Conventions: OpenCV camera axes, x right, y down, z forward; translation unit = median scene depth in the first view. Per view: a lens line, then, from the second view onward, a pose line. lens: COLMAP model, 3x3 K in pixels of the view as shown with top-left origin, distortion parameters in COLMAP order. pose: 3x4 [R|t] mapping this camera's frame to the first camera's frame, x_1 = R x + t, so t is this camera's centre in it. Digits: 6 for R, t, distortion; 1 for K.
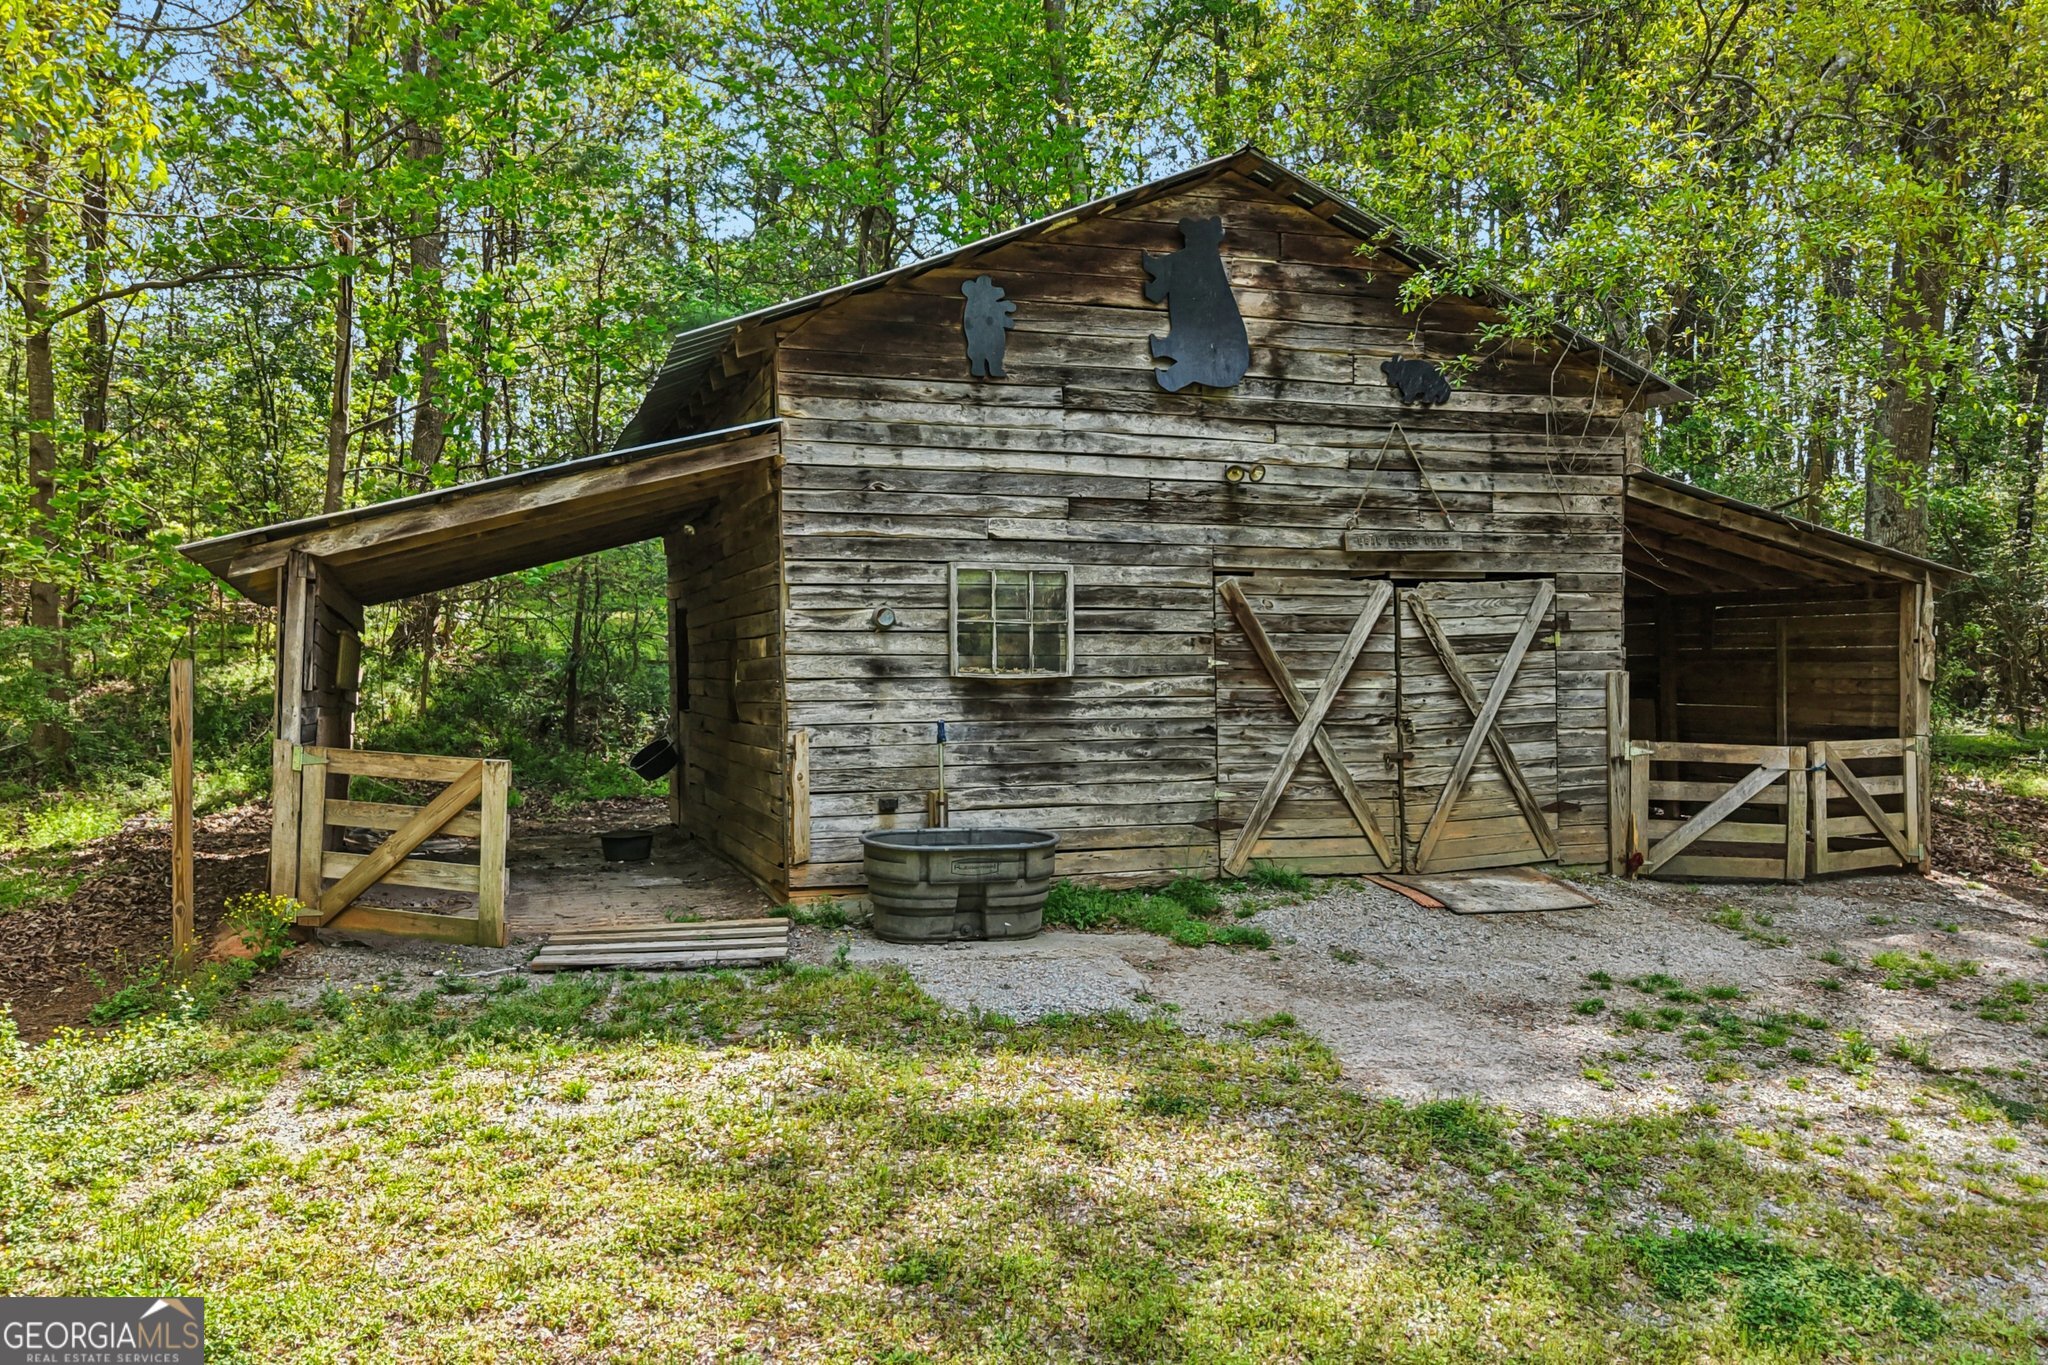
lens RADIAL K [[1606.0, 0, 1020.7], [0, 1606.0, 674.8], [0, 0, 1]] dist [0.148378, -0.348164]
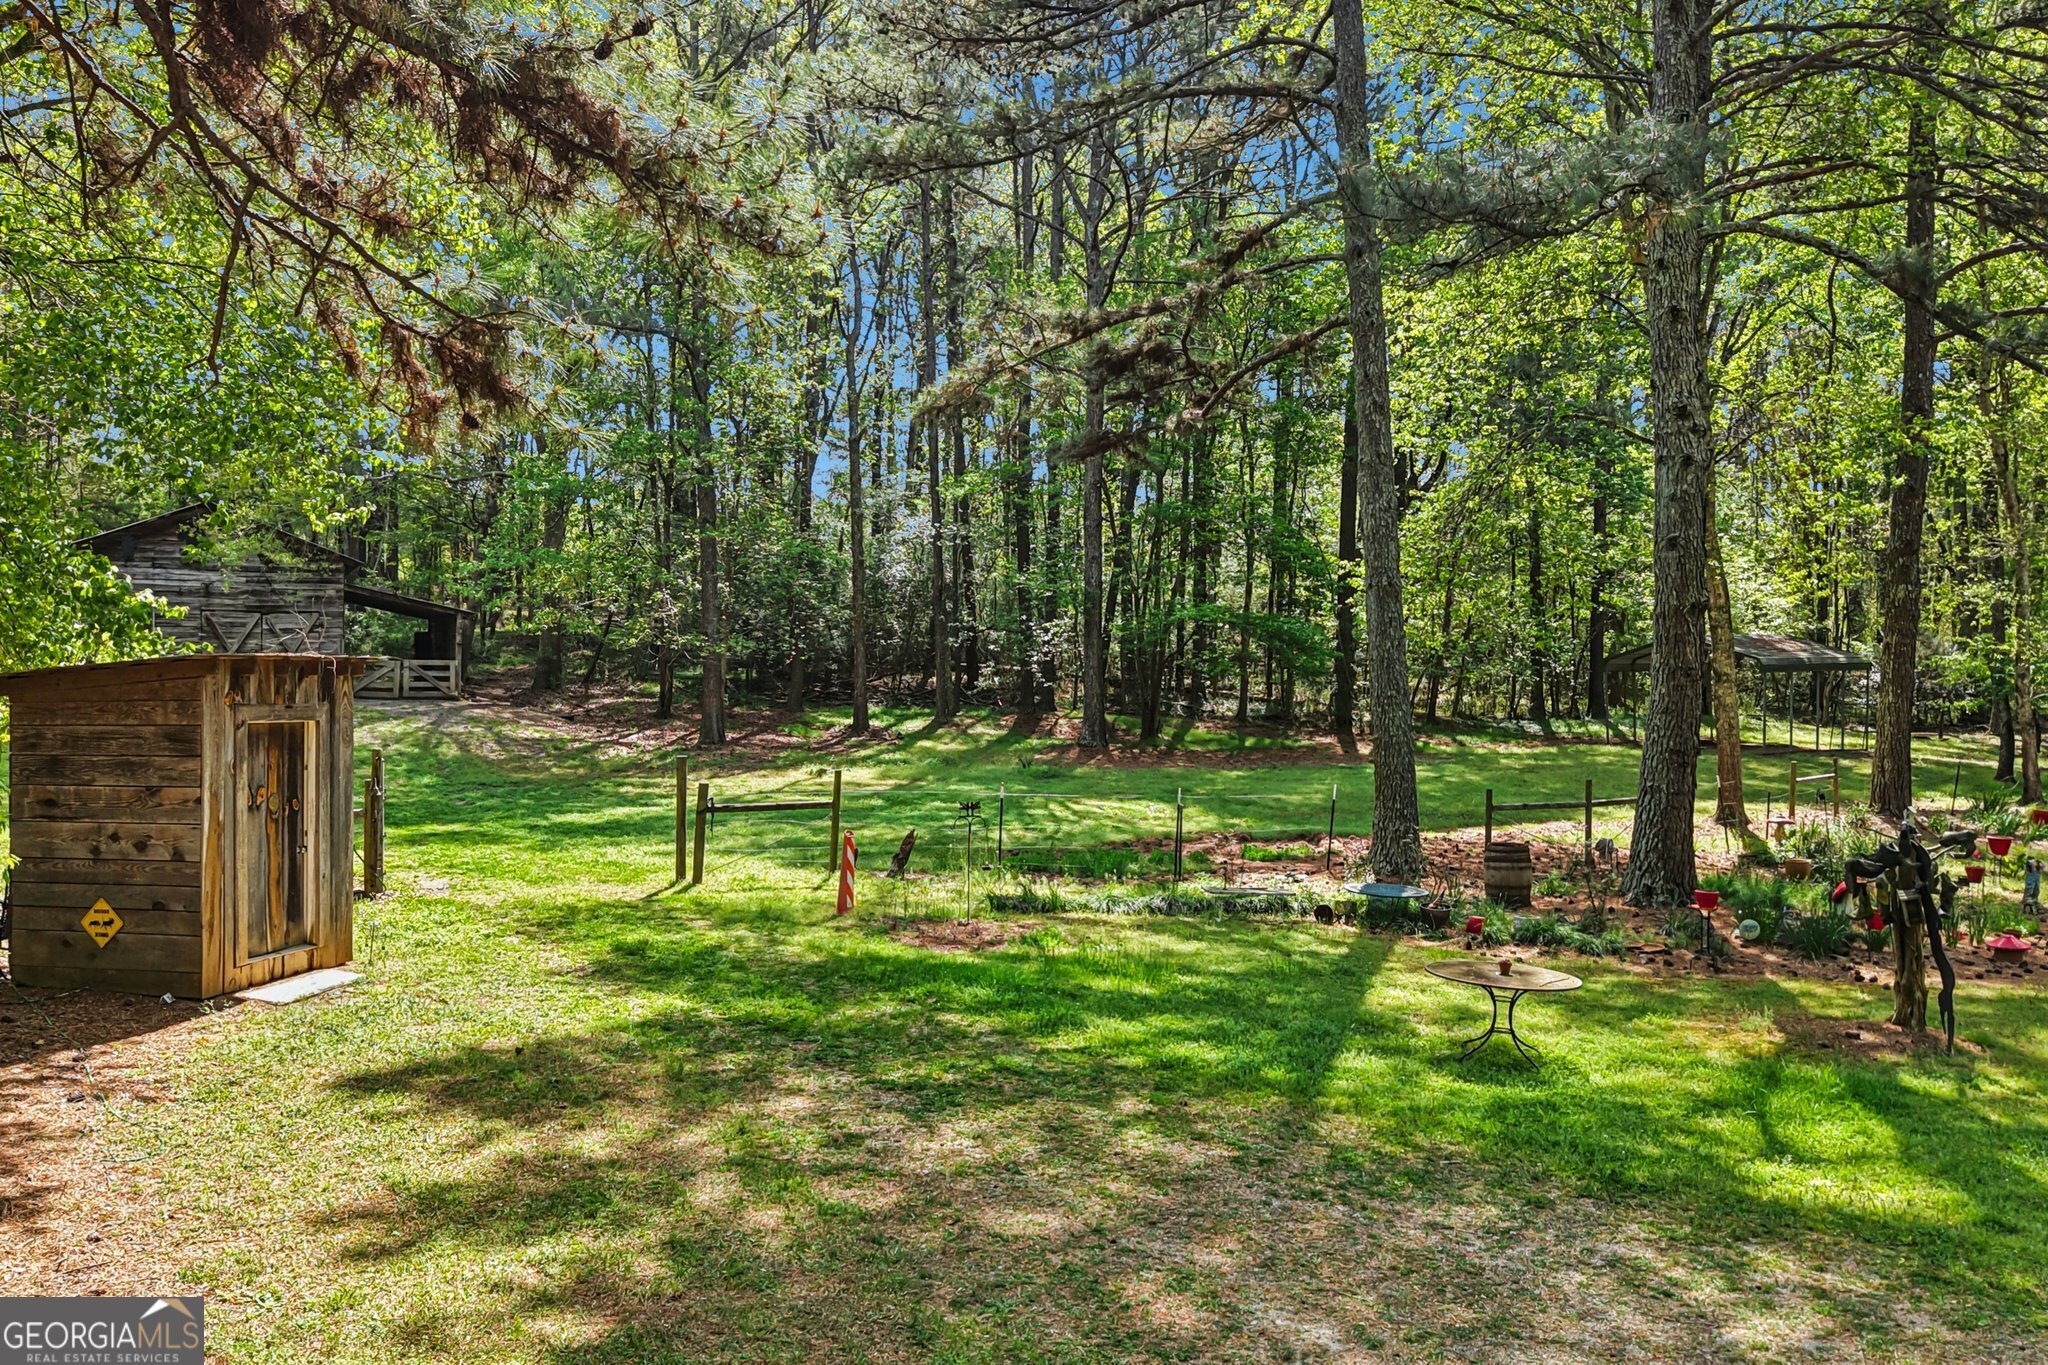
lens RADIAL K [[1606.0, 0, 1020.7], [0, 1606.0, 674.8], [0, 0, 1]] dist [0.148378, -0.348164]
pose [[0.986642, 0.009576, 0.162620, 1.357704], [-0.010726, 0.999923, 0.006196, 0.041162], [-0.162548, -0.007858, 0.986669, -2.995107]]
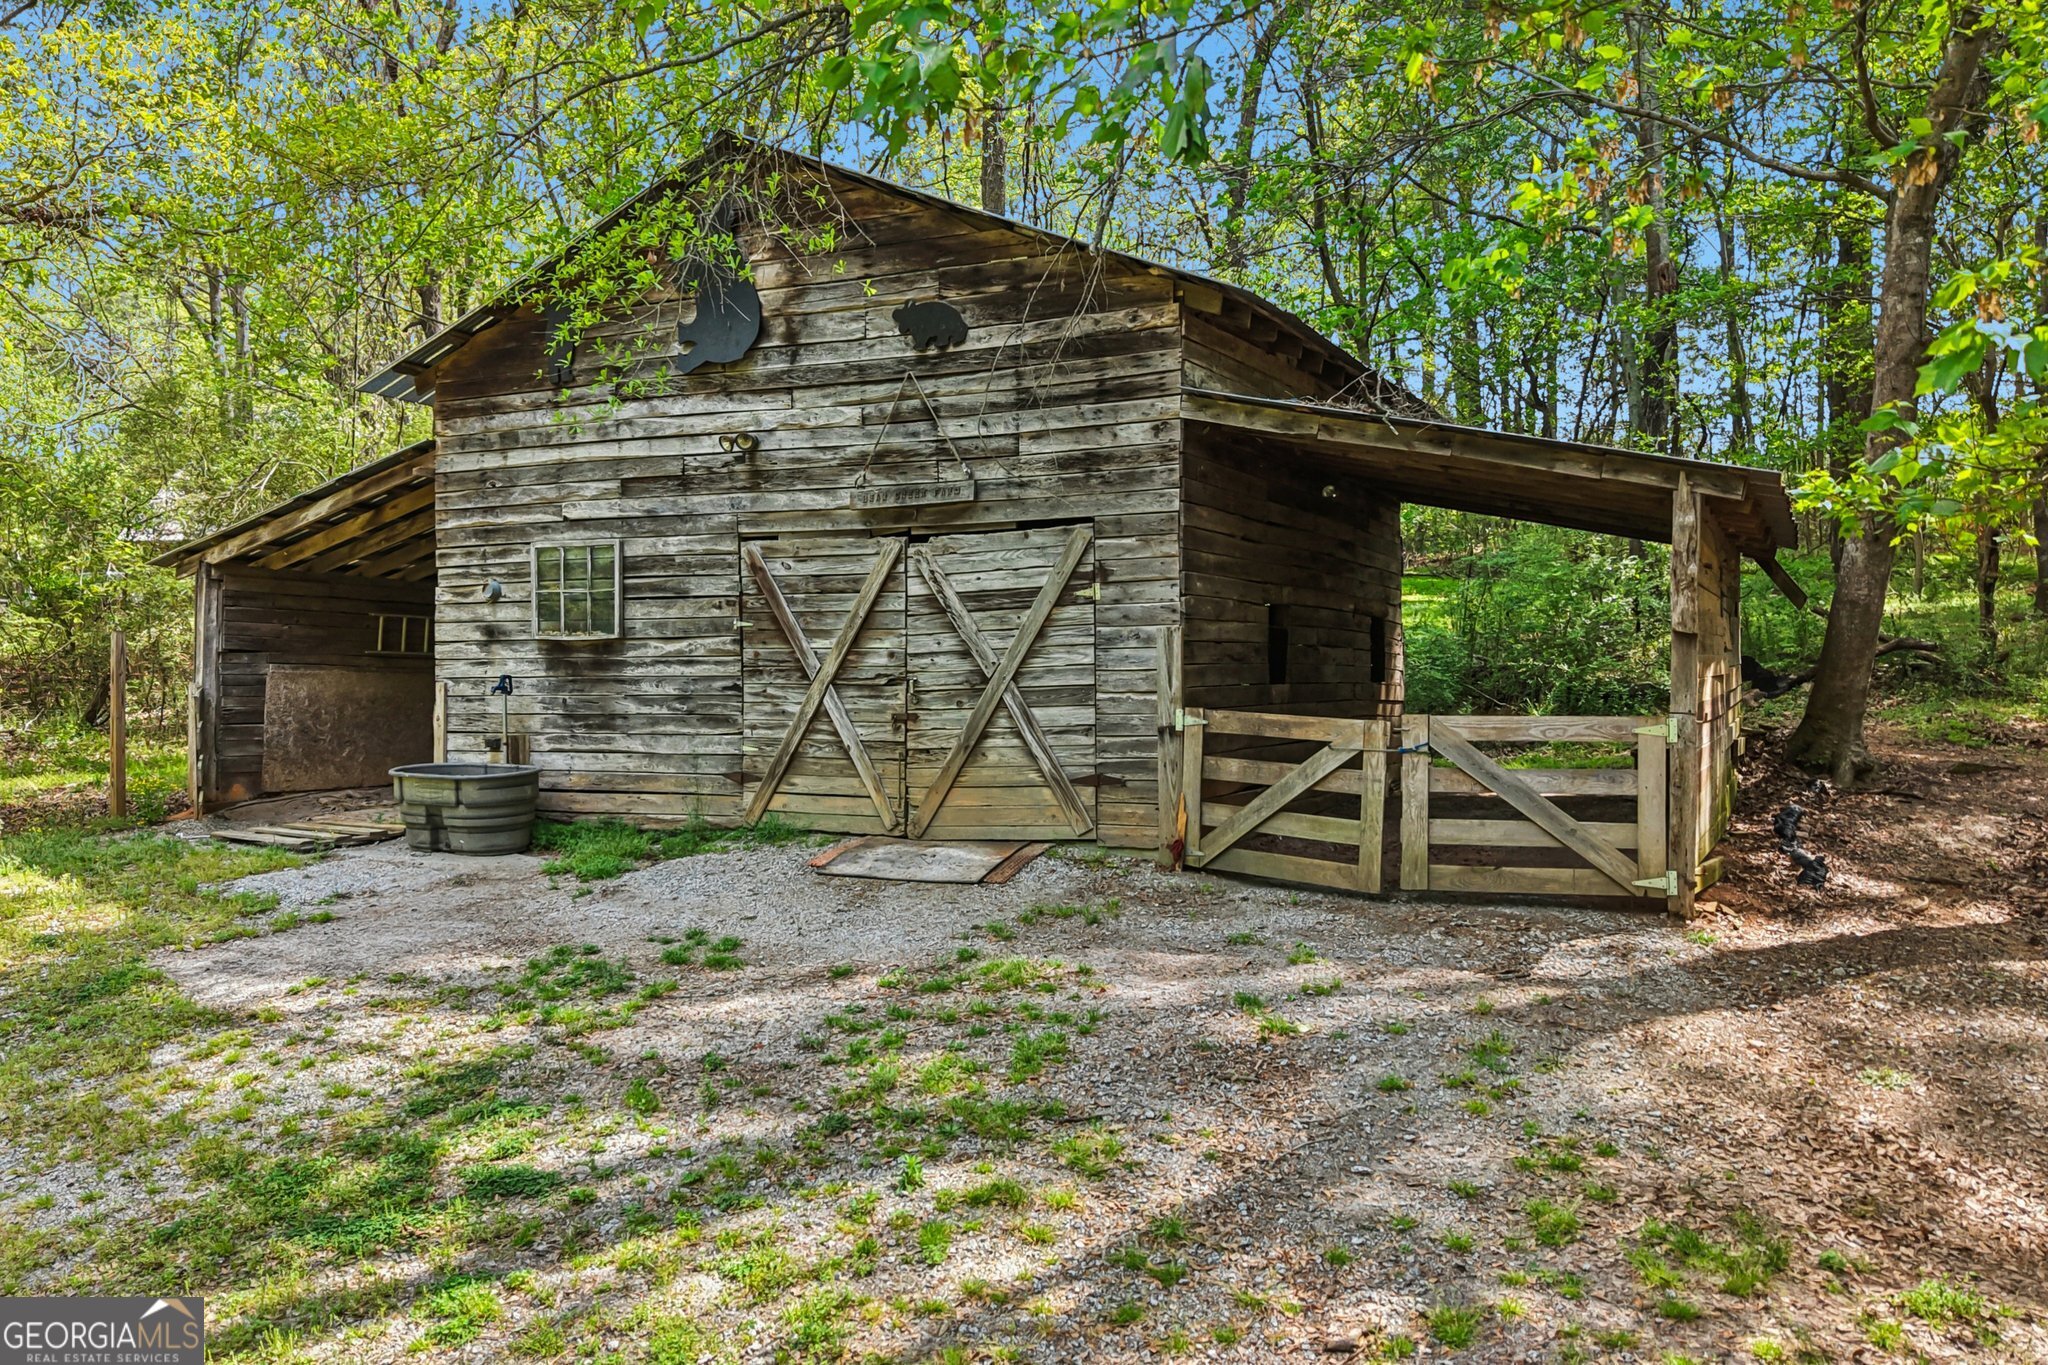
lens RADIAL K [[1606.0, 0, 1020.7], [0, 1606.0, 674.8], [0, 0, 1]] dist [0.148378, -0.348164]
pose [[0.704133, 0.006274, -0.710040, 0.981968], [0.005671, 0.999879, 0.014458, 0.011353], [0.710045, -0.014207, 0.704013, 0.376712]]
